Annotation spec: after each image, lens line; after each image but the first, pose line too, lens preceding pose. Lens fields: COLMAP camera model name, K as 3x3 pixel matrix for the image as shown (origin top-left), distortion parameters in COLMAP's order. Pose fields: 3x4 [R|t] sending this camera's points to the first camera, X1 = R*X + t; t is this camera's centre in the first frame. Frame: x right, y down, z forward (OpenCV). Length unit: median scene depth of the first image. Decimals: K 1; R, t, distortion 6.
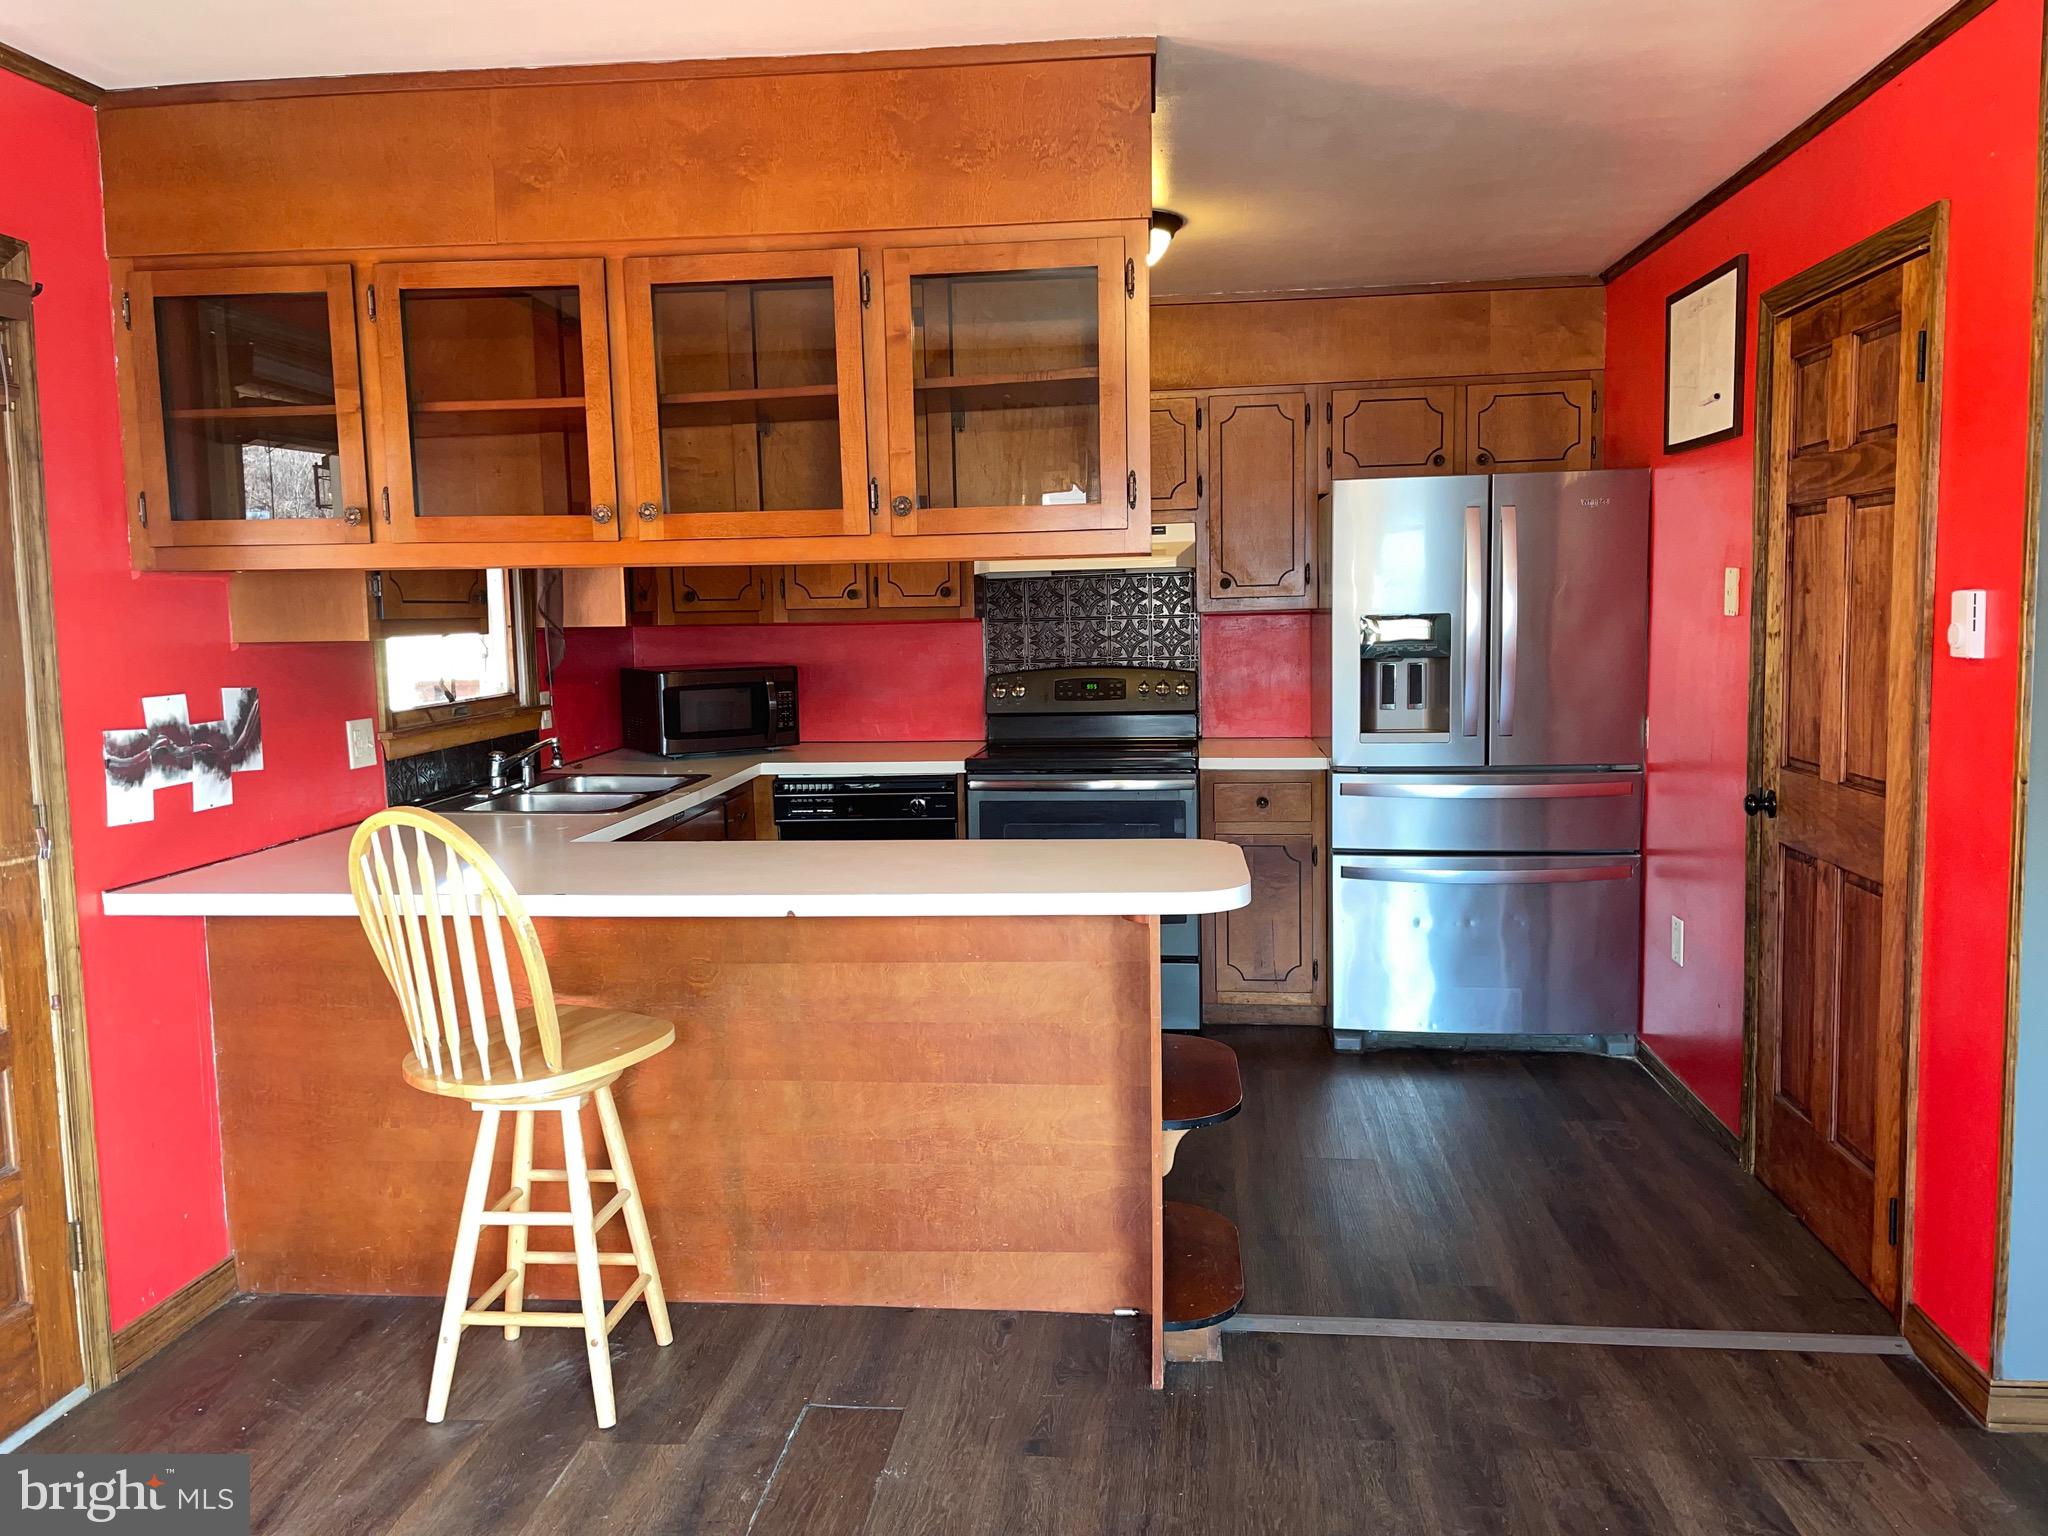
lens RADIAL K [[1530.7, 0, 1008.1], [0, 1530.7, 746.2], [0, 0, 1]] dist [0.096882, -0.118332]
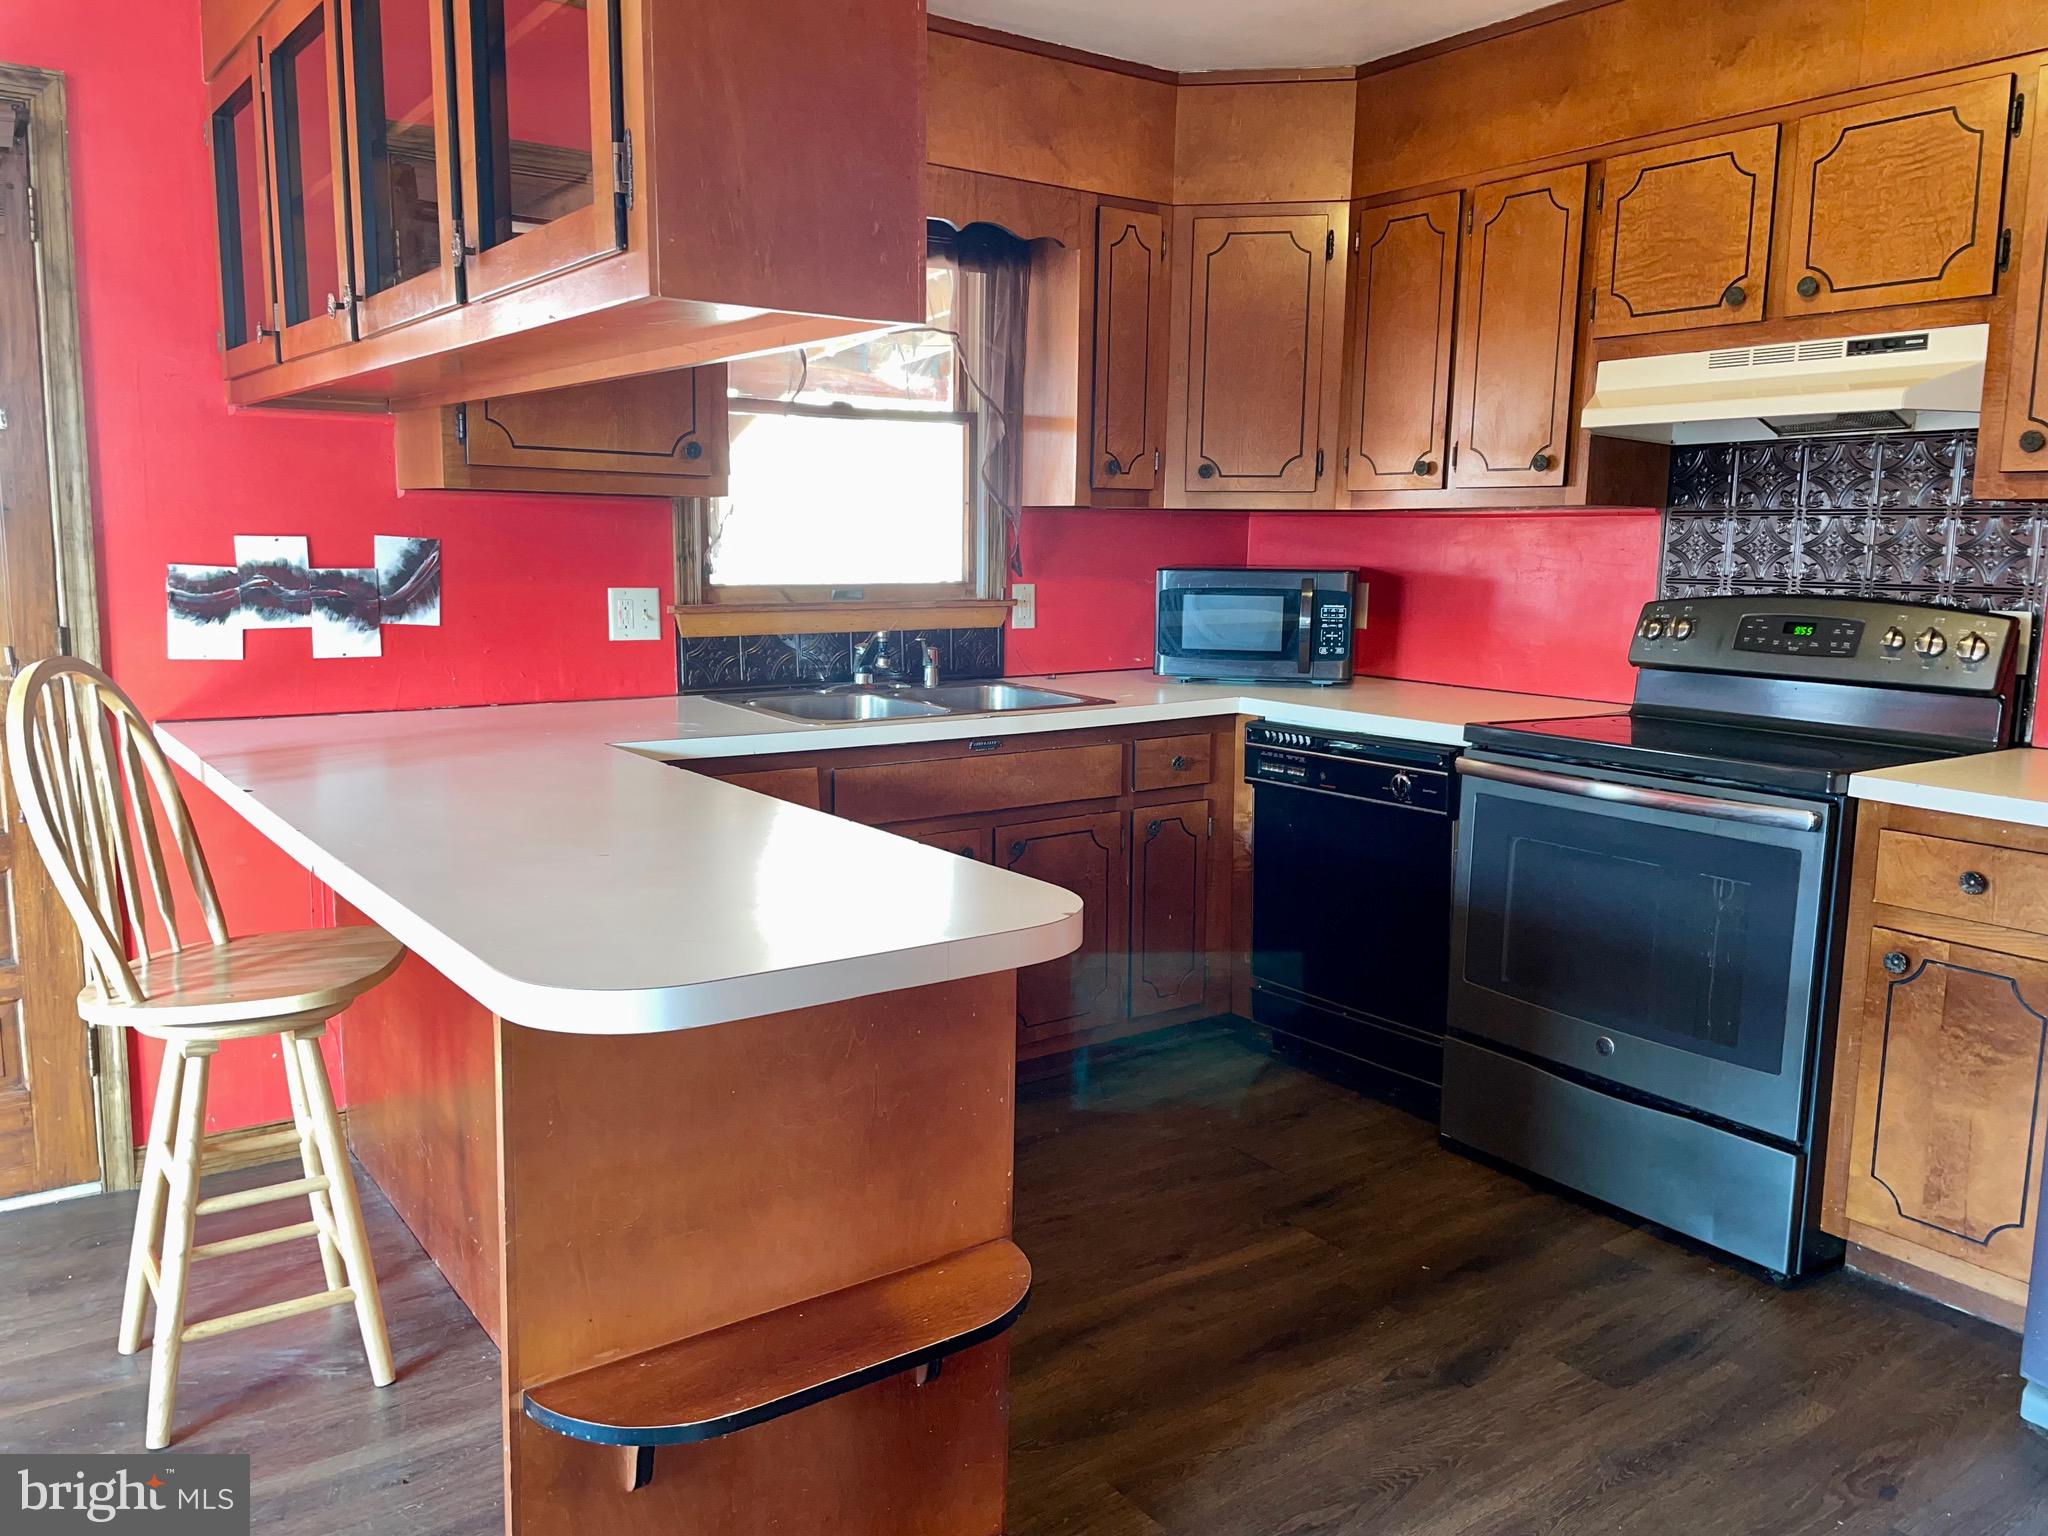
lens RADIAL K [[1530.7, 0, 1008.1], [0, 1530.7, 746.2], [0, 0, 1]] dist [0.096882, -0.118332]
pose [[0.663526, 0.132256, -0.736371, 0.494131], [-0.097296, 0.991147, 0.090344, -0.033702], [0.741800, 0.011701, 0.670519, 0.662736]]
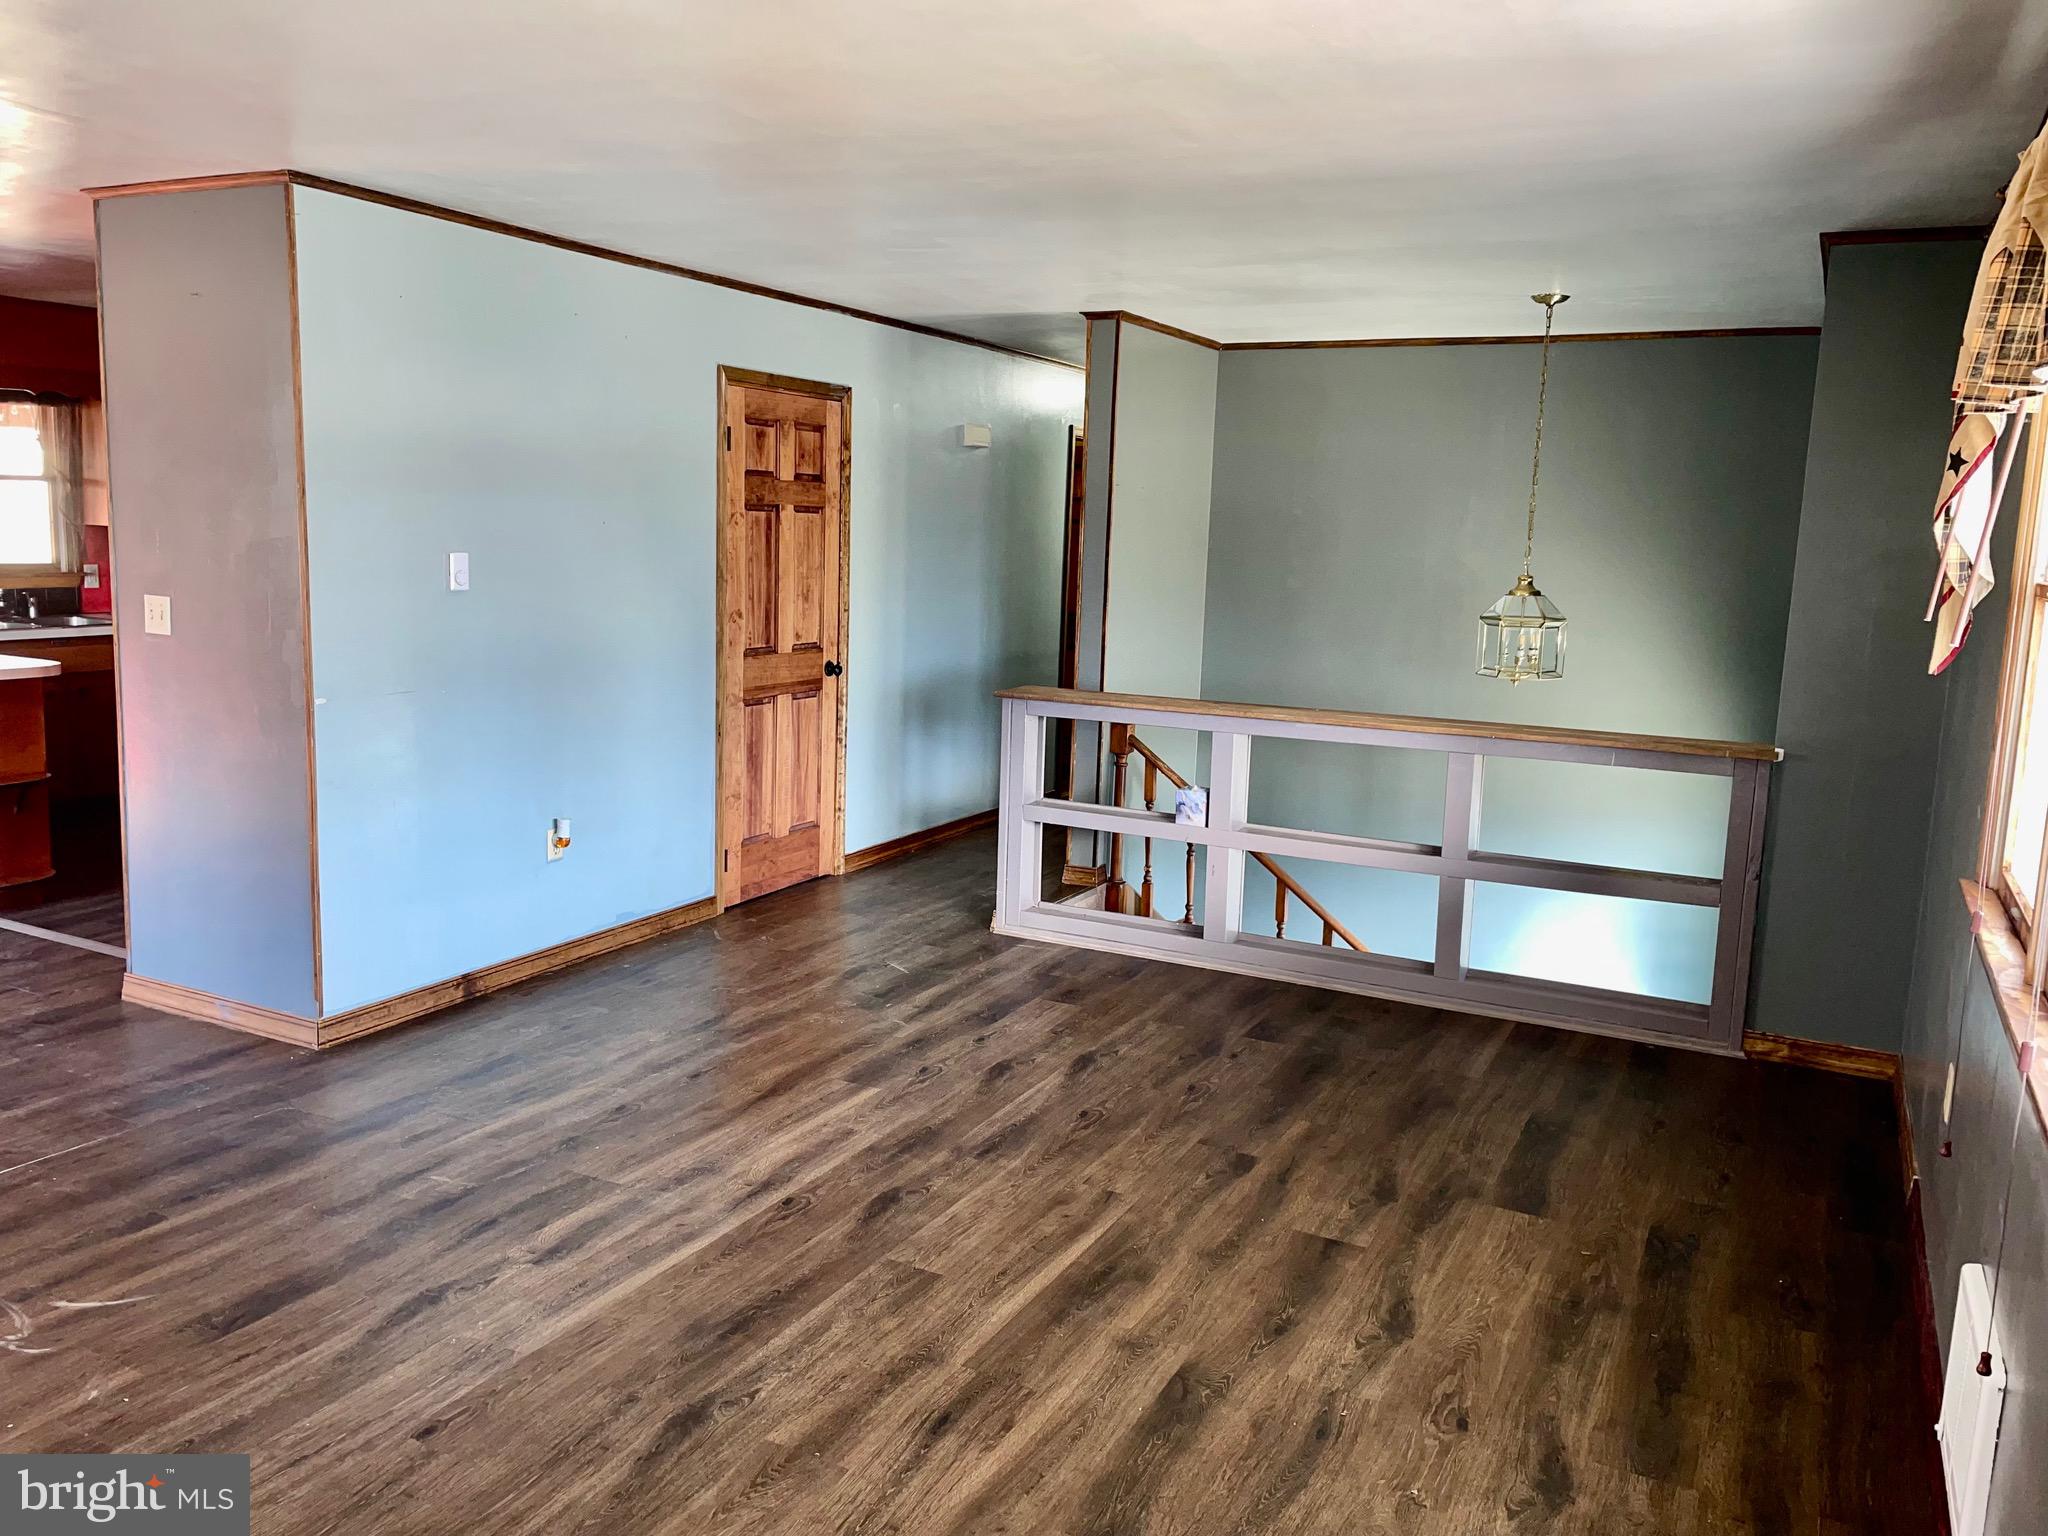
lens RADIAL K [[1537.8, 0, 1025.3], [0, 1537.8, 748.7], [0, 0, 1]] dist [0.099444, -0.136549]
pose [[0.930196, 0.105902, -0.351455, 1.834726], [-0.087845, 0.993880, 0.066981, -0.060059], [0.356397, -0.031432, 0.933806, -0.277771]]
